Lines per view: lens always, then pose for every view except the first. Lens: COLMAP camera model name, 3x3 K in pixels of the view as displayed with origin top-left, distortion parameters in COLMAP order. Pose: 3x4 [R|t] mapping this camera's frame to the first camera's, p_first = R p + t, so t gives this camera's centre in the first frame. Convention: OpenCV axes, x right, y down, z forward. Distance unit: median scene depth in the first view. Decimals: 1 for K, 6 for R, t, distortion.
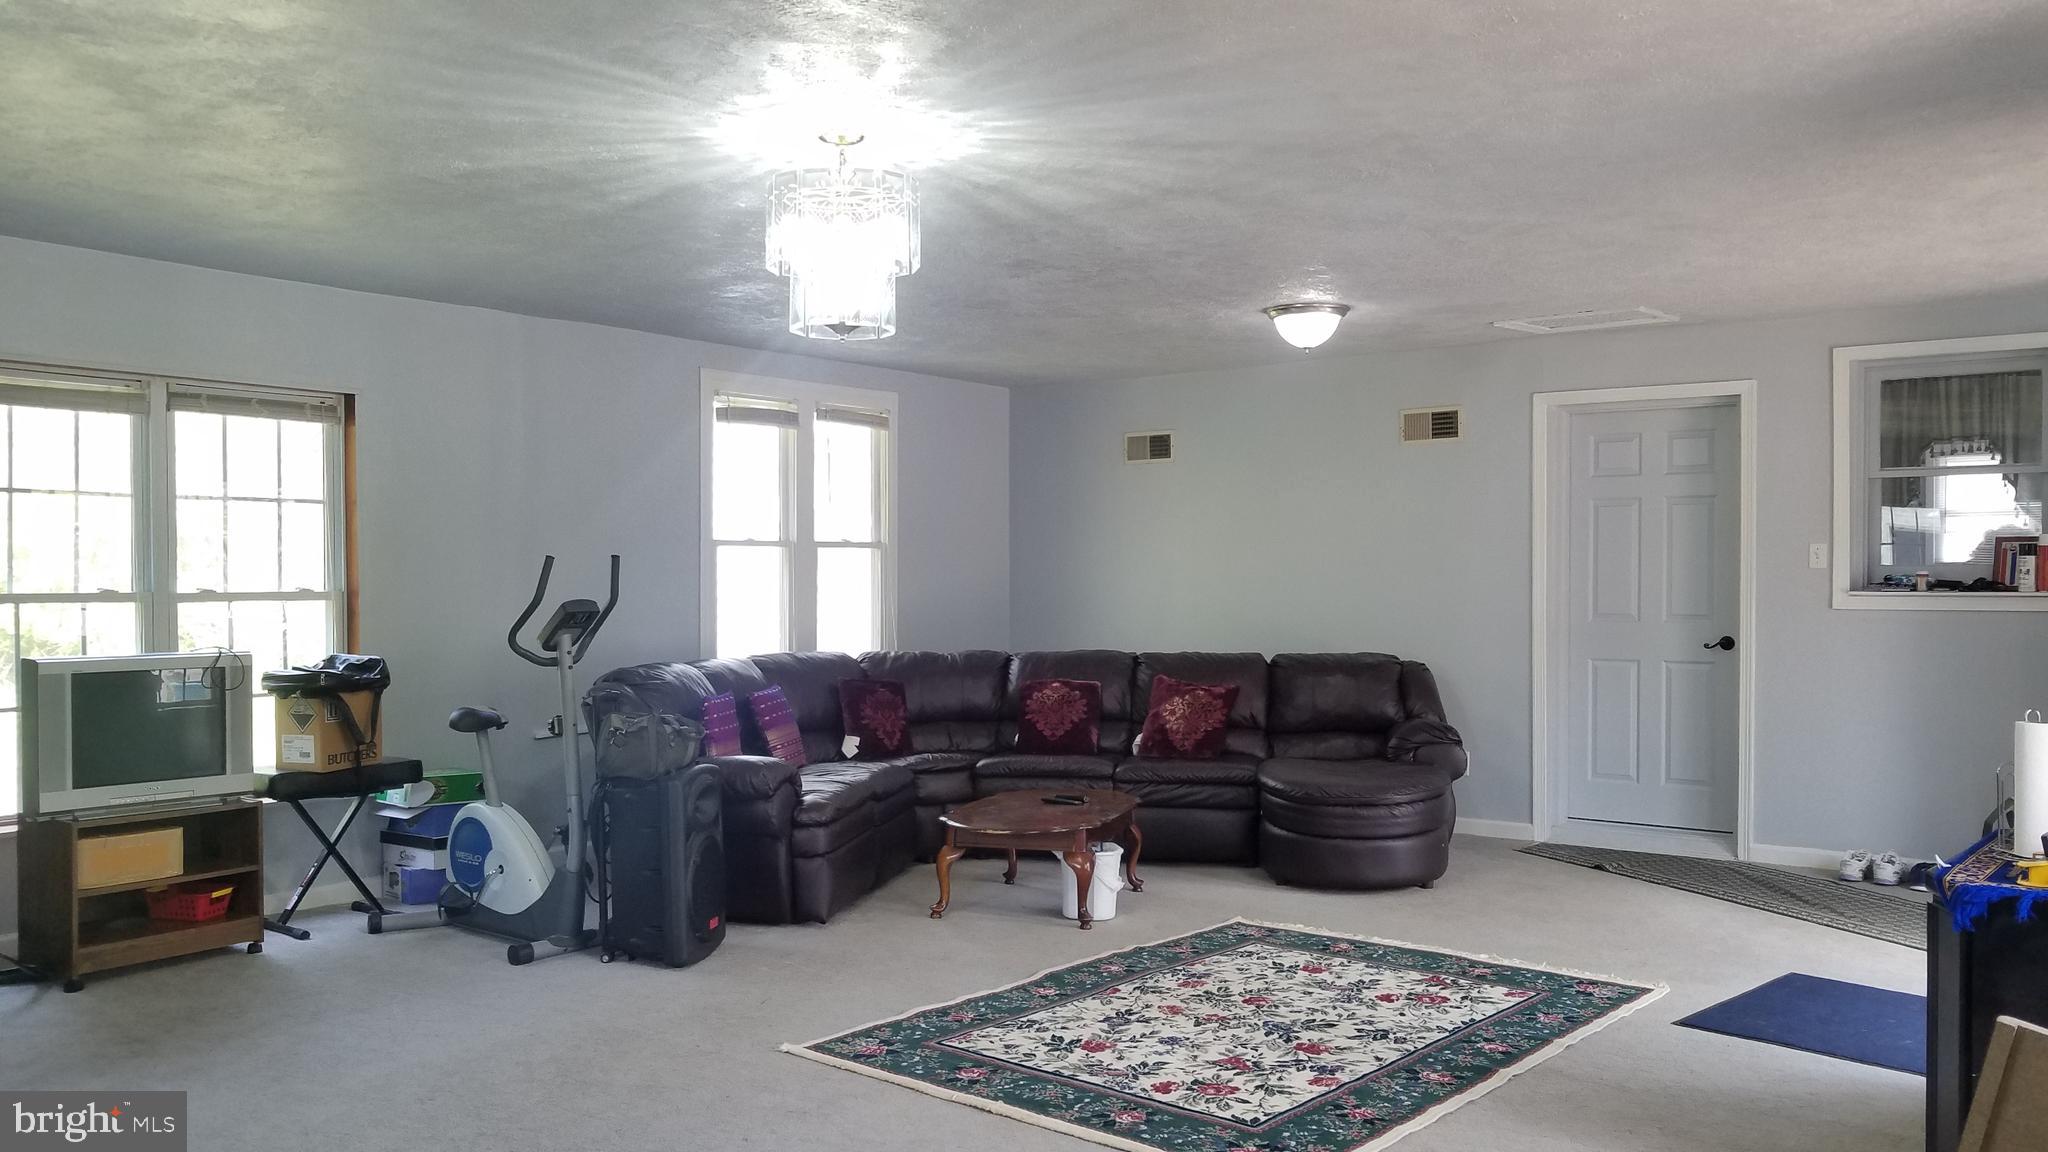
lens RADIAL K [[1601.7, 0, 979.5], [0, 1601.7, 584.9], [0, 0, 1]] dist [0.010243, -0.044494]
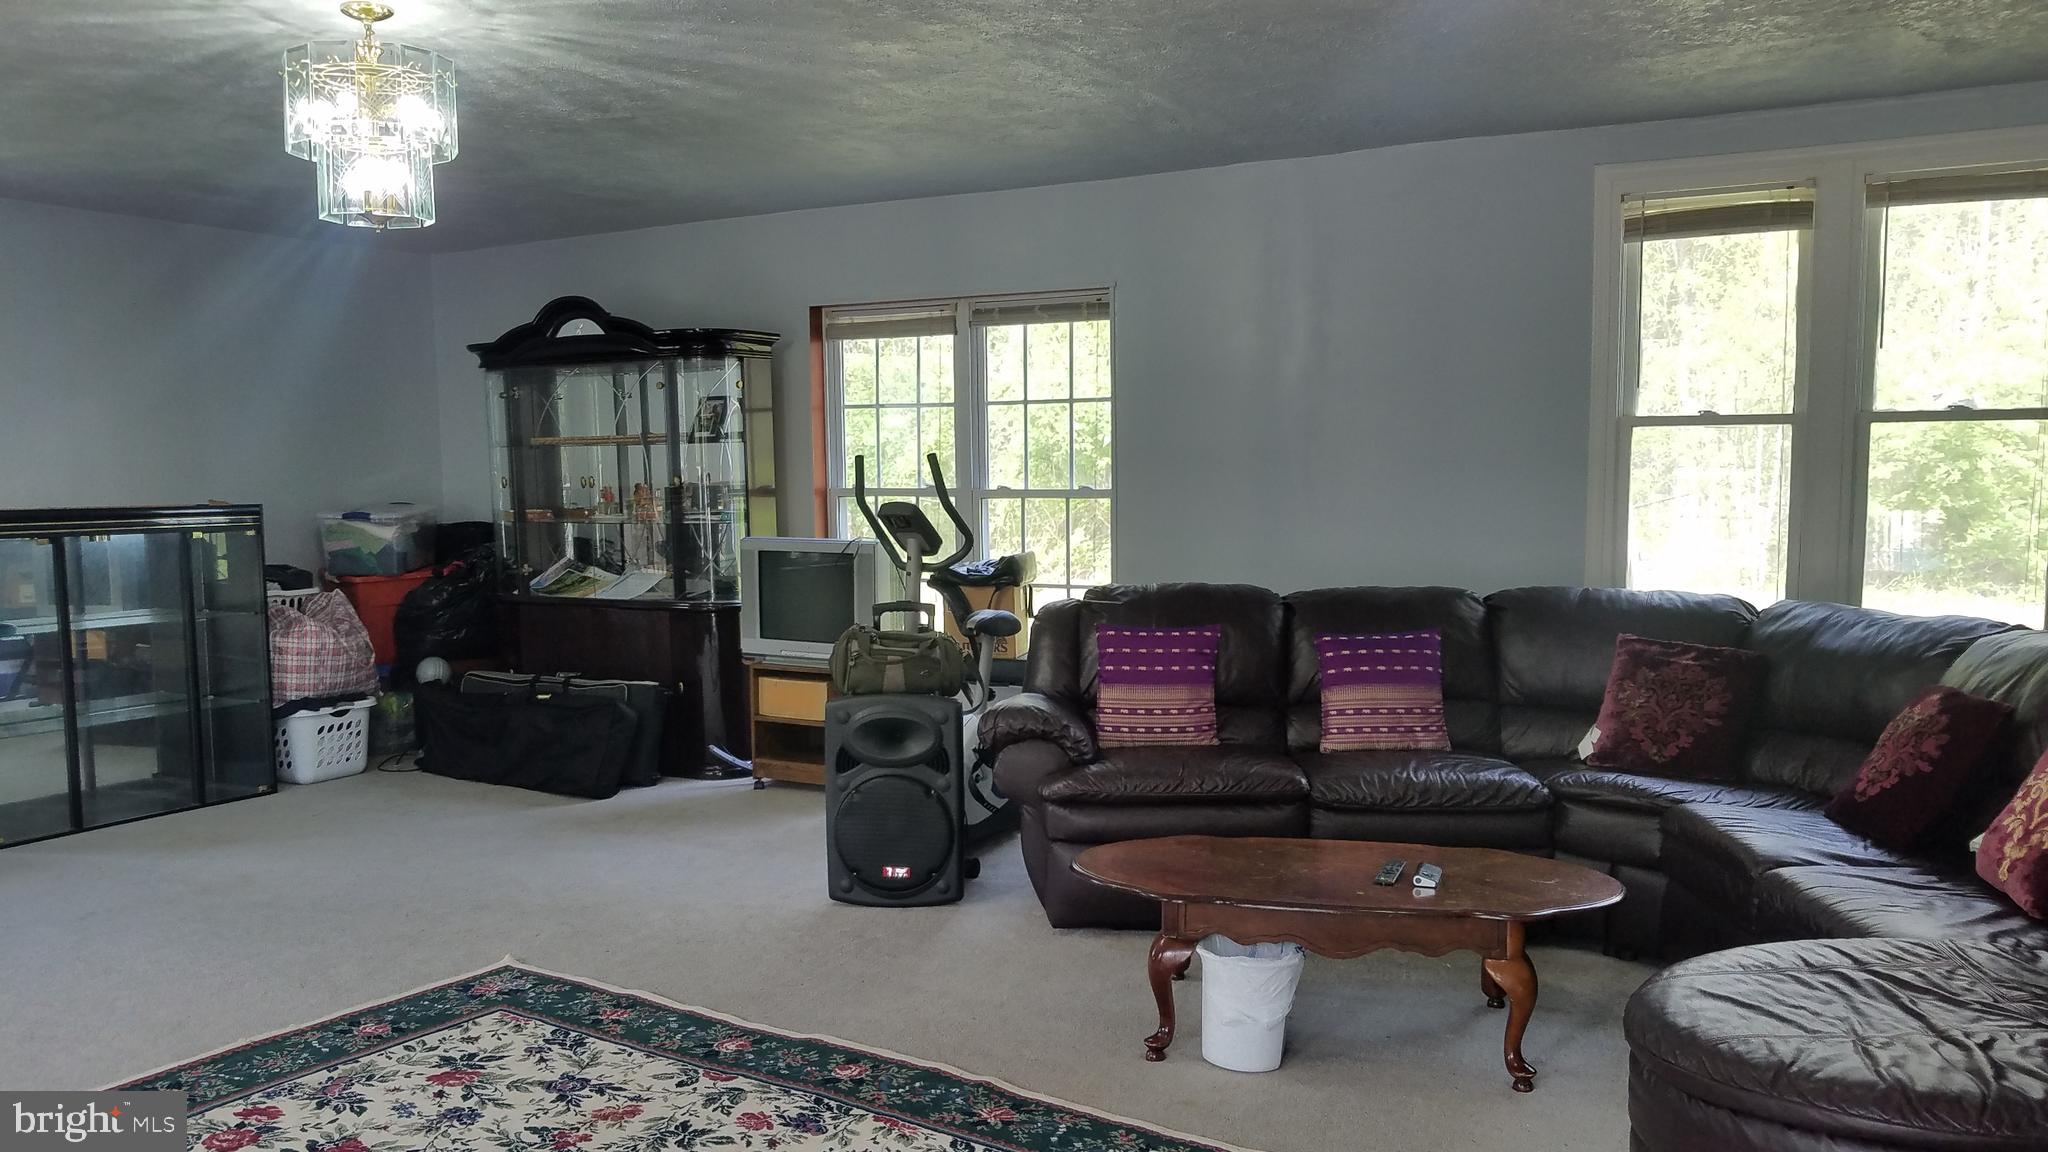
lens RADIAL K [[1601.7, 0, 943.4], [0, 1601.7, 557.5], [0, 0, 1]] dist [0.010243, -0.044494]
pose [[0.136645, 0.046137, -0.989545, 0.762752], [-0.007206, 0.998935, 0.045579, 0.003293], [0.990594, 0.000903, 0.136832, 1.011843]]
